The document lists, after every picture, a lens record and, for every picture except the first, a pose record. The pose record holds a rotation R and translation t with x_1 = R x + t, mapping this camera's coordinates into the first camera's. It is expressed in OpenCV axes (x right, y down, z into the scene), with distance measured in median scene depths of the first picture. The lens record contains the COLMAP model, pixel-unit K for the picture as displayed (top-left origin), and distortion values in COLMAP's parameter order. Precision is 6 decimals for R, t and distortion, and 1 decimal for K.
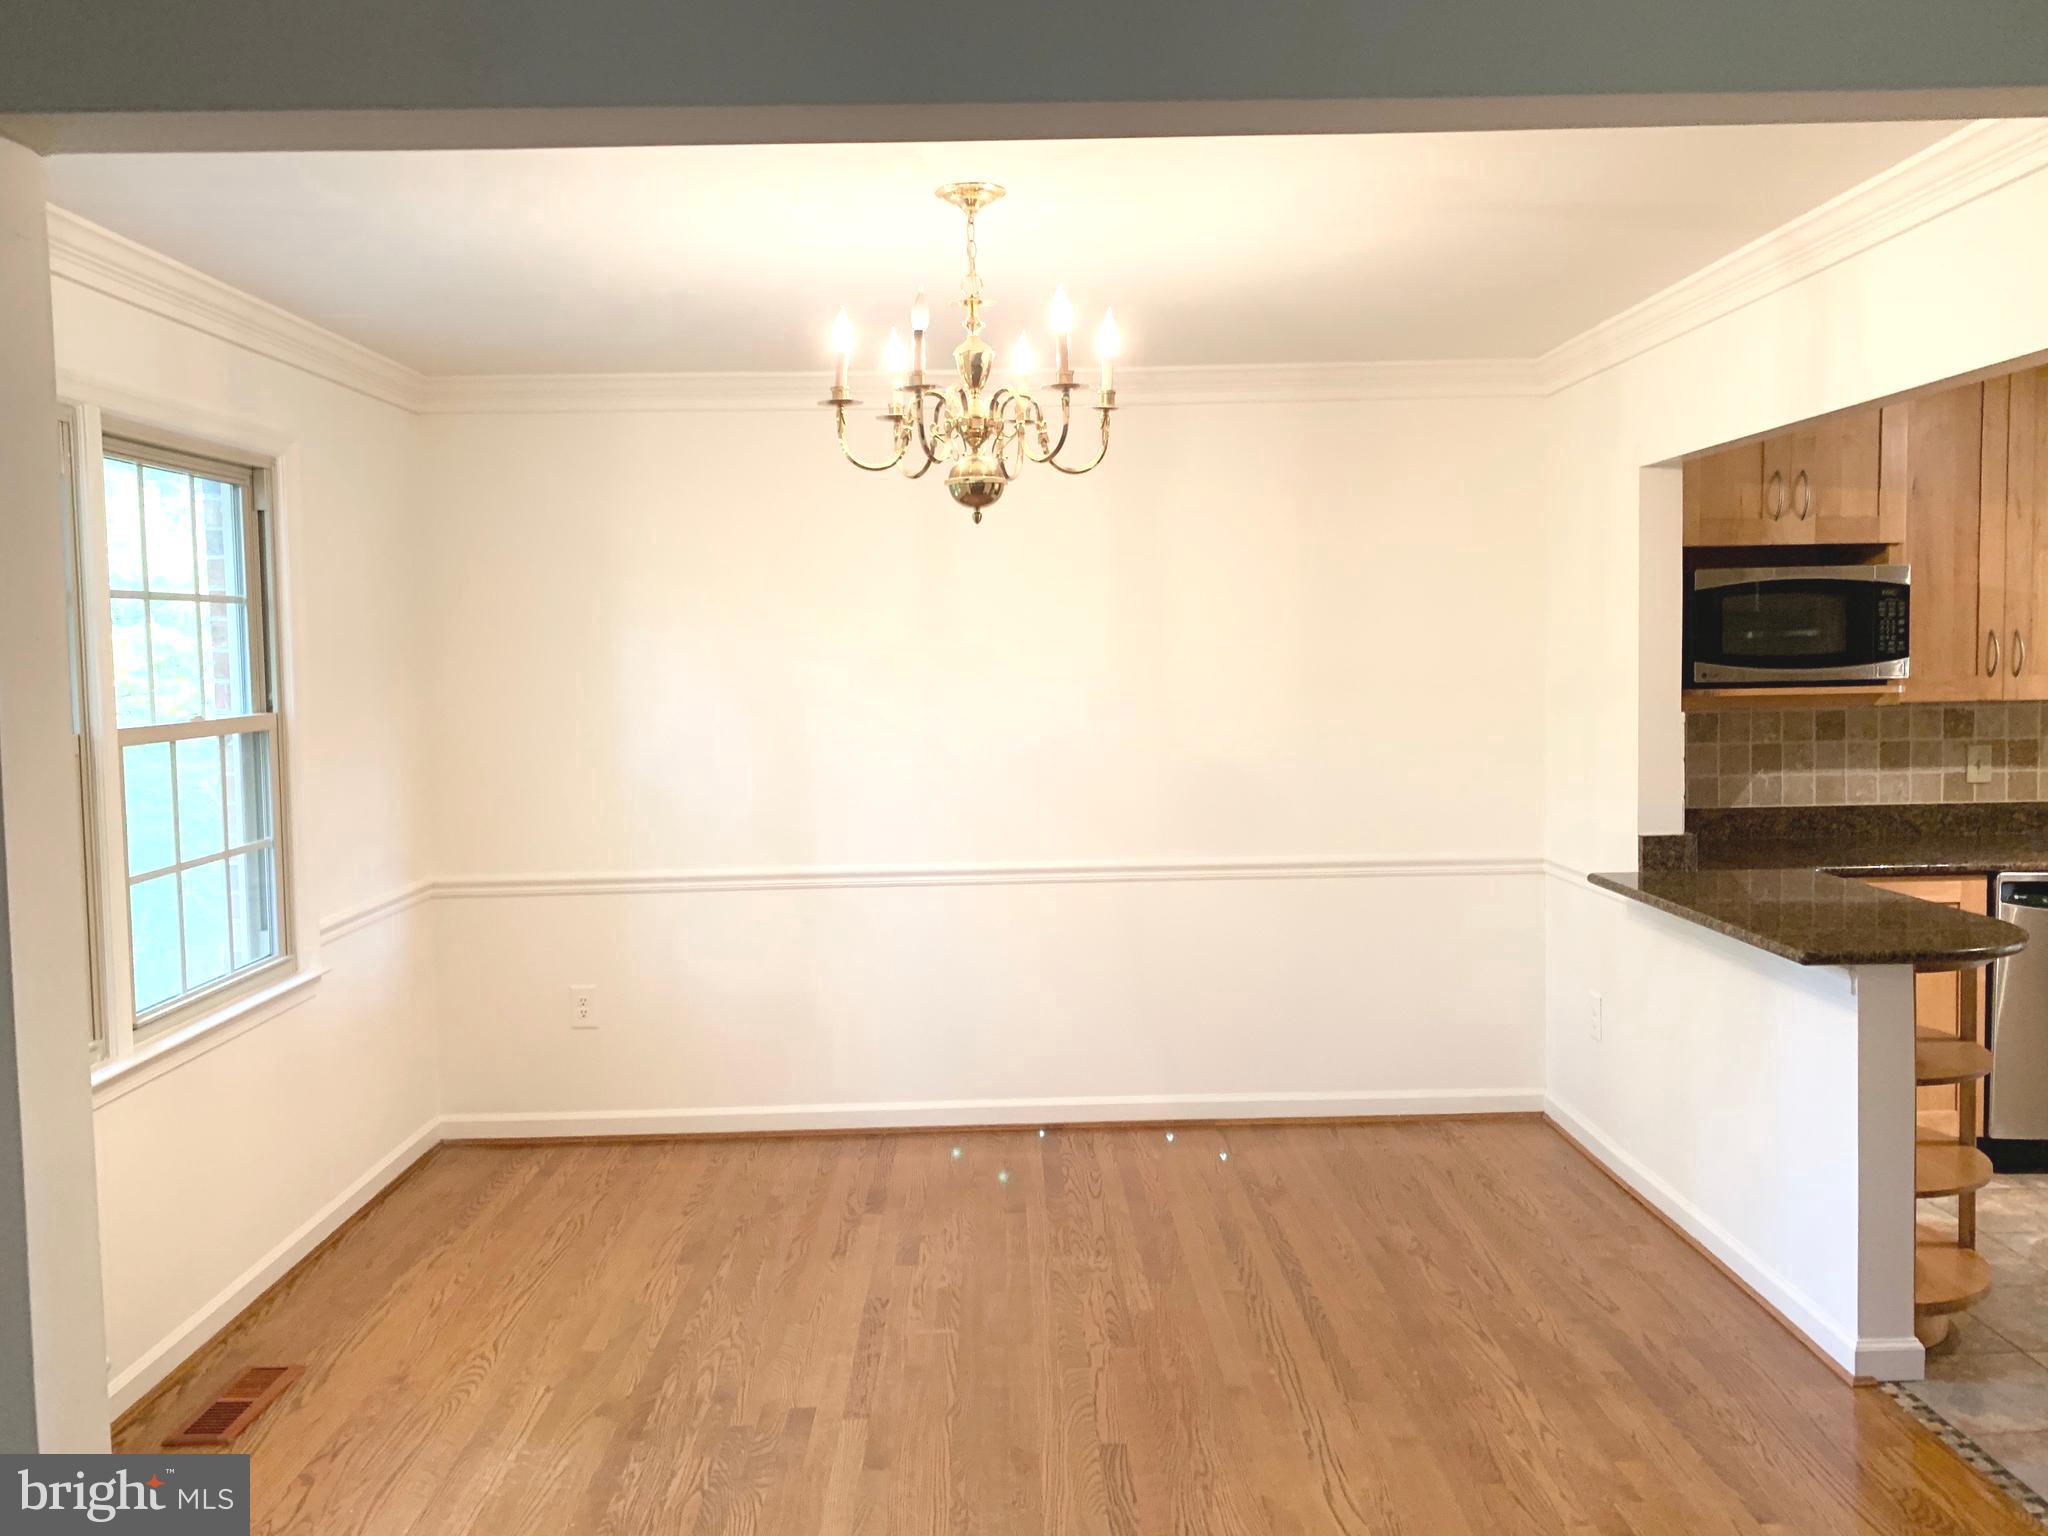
lens RADIAL K [[1576.6, 0, 1054.6], [0, 1576.6, 757.9], [0, 0, 1]] dist [0.046505, -0.041725]
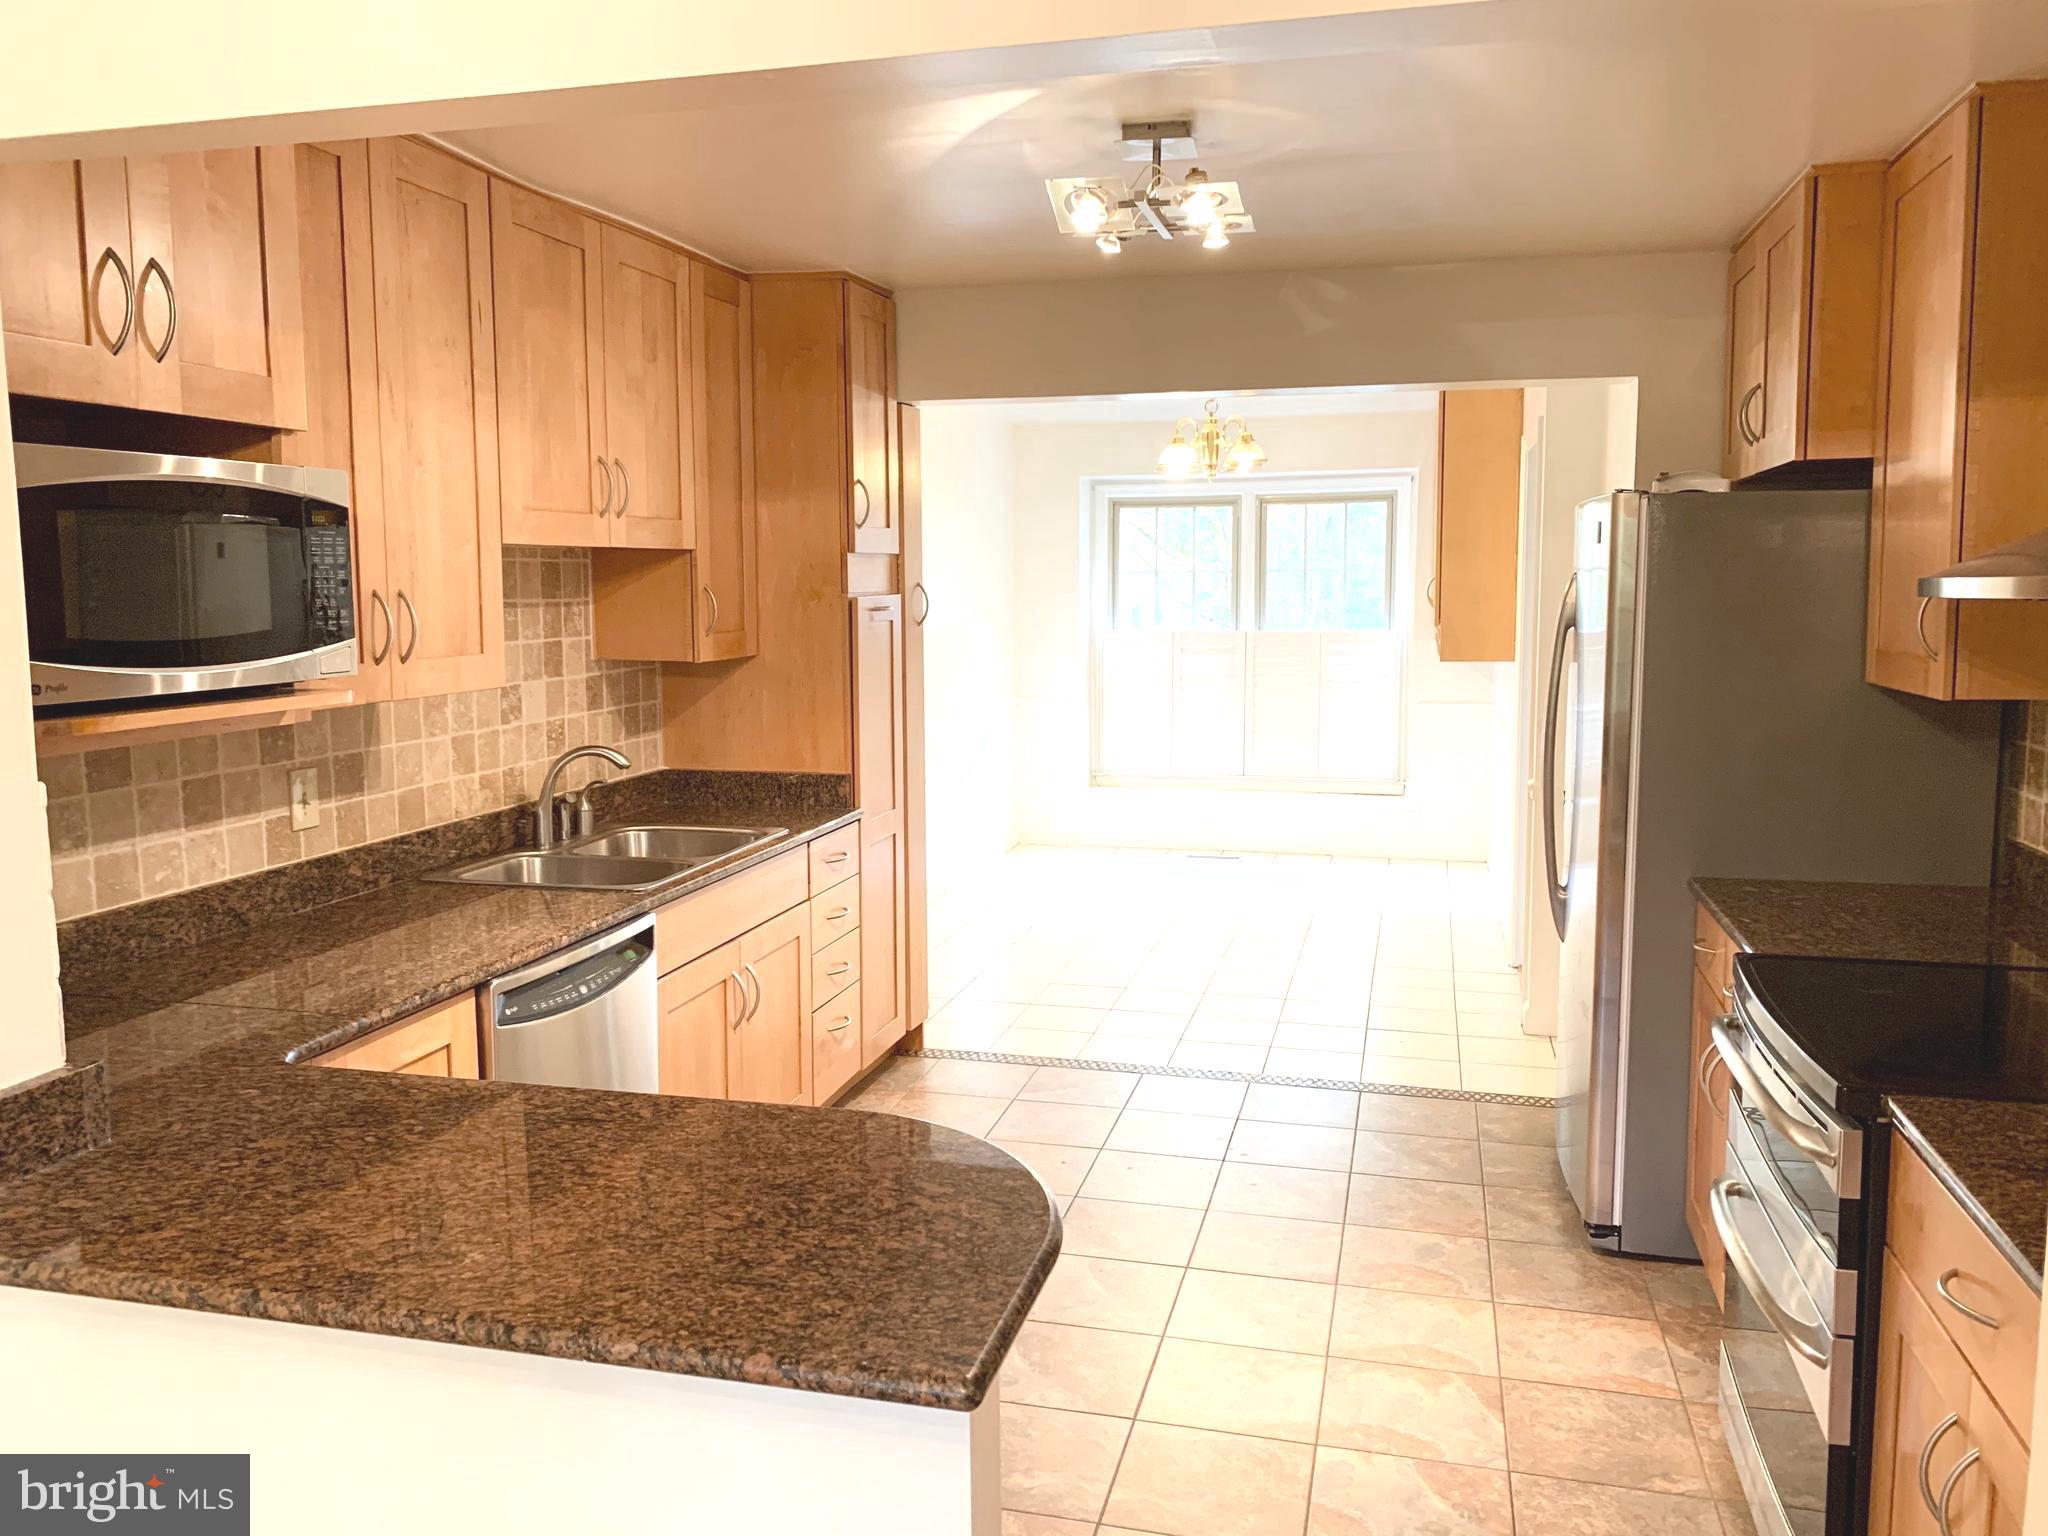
lens RADIAL K [[1576.6, 0, 1029.9], [0, 1576.6, 755.9], [0, 0, 1]] dist [0.046505, -0.041725]
pose [[0.284060, -0.091661, 0.954415, 0.063454], [0.060637, 0.995145, 0.077526, -0.047885], [-0.956887, 0.035851, 0.288239, 0.575407]]
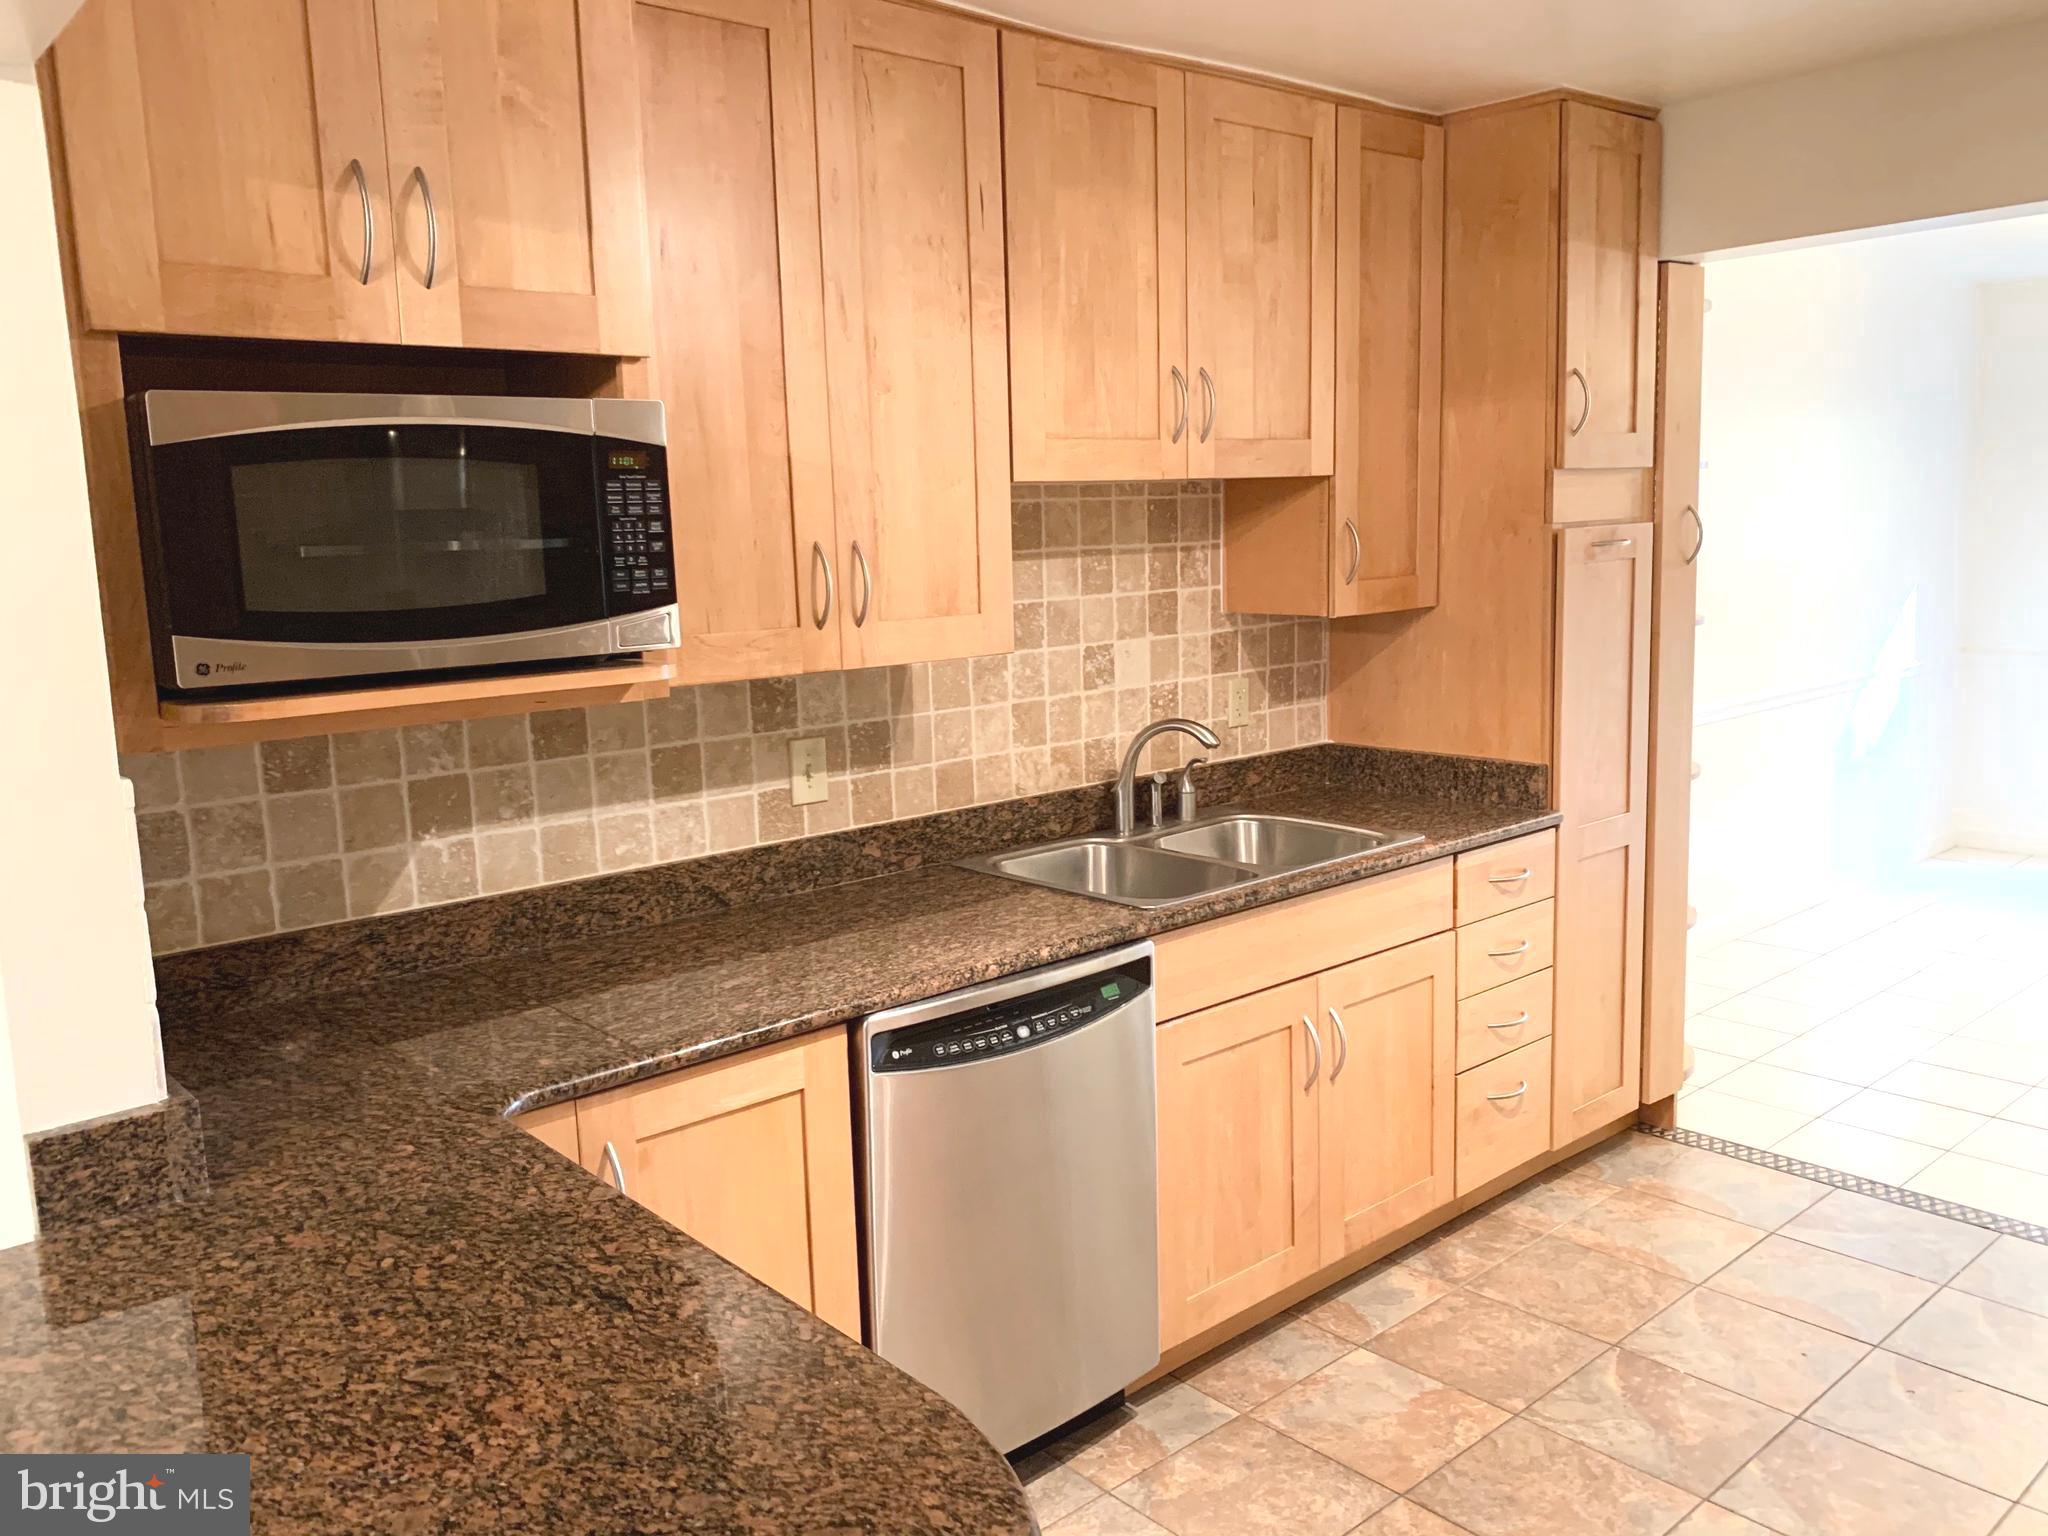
lens RADIAL K [[1576.6, 0, 1003.3], [0, 1576.6, 753.9], [0, 0, 1]] dist [0.046505, -0.041725]
pose [[0.783901, -0.095787, 0.613452, 0.301908], [0.057757, 0.994994, 0.081558, -0.048216], [-0.618193, -0.028502, 0.785509, 0.537521]]
